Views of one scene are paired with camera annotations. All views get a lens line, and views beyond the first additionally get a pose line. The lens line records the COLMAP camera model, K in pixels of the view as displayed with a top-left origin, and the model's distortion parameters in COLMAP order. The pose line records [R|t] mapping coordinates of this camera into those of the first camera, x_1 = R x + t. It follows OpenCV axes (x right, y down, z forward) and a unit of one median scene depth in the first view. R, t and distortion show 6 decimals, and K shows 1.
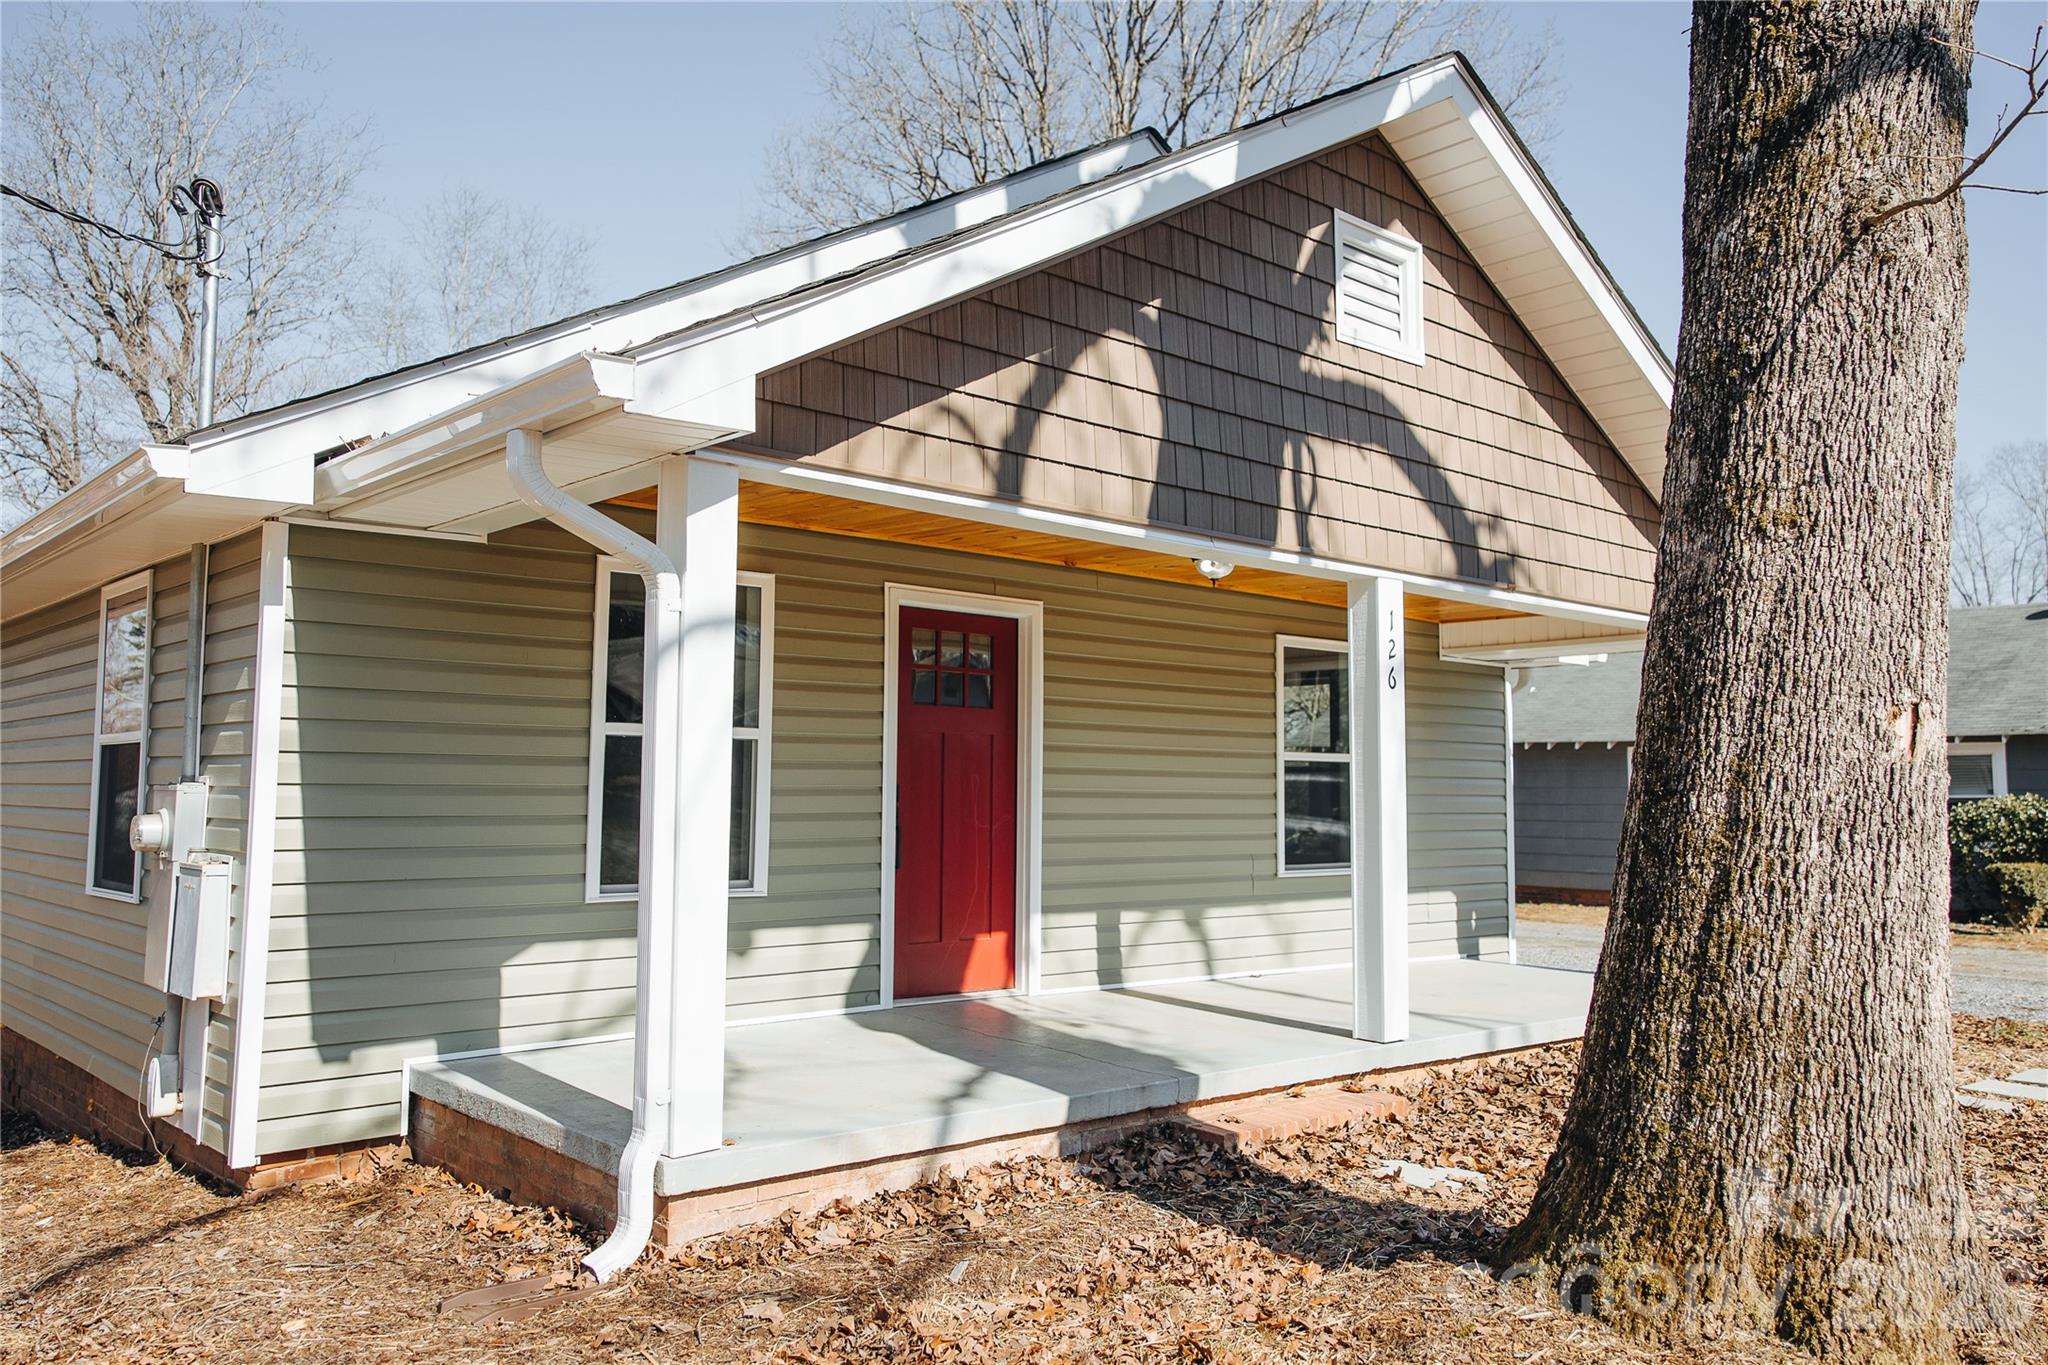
lens RADIAL K [[1614.4, 0, 1025.1], [0, 1614.4, 681.6], [0, 0, 1]] dist [0.002560, 0.002524]
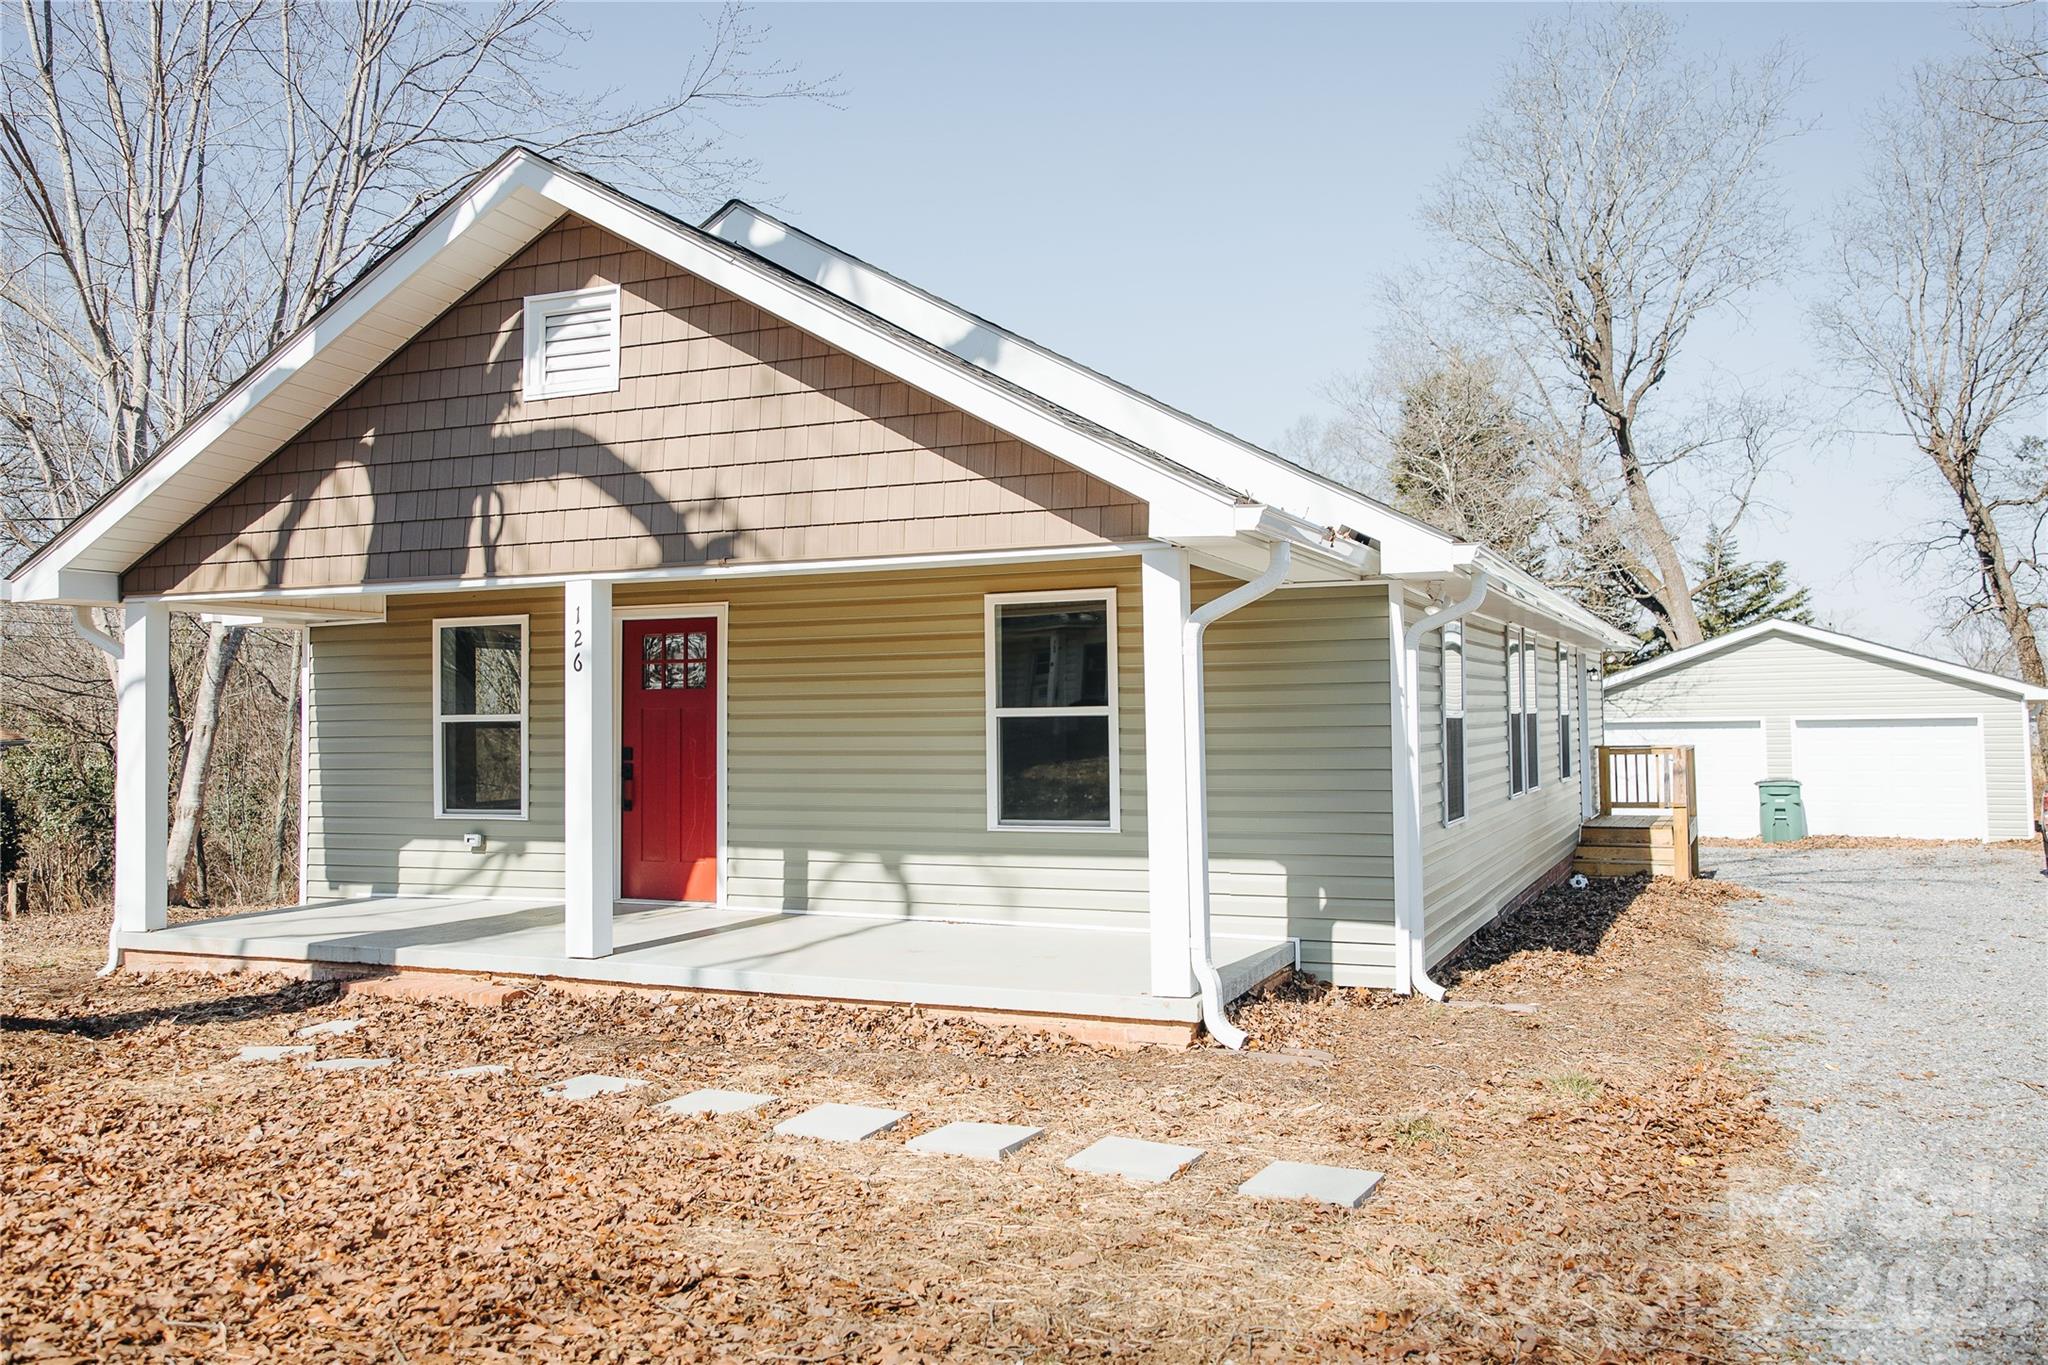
lens RADIAL K [[1614.4, 0, 1026.5], [0, 1614.4, 677.8], [0, 0, 1]] dist [0.002560, 0.002524]
pose [[0.410022, -0.041254, -0.911142, 1.499210], [0.077296, 0.996954, -0.010355, 0.048987], [0.908795, -0.066182, 0.411962, 0.816125]]
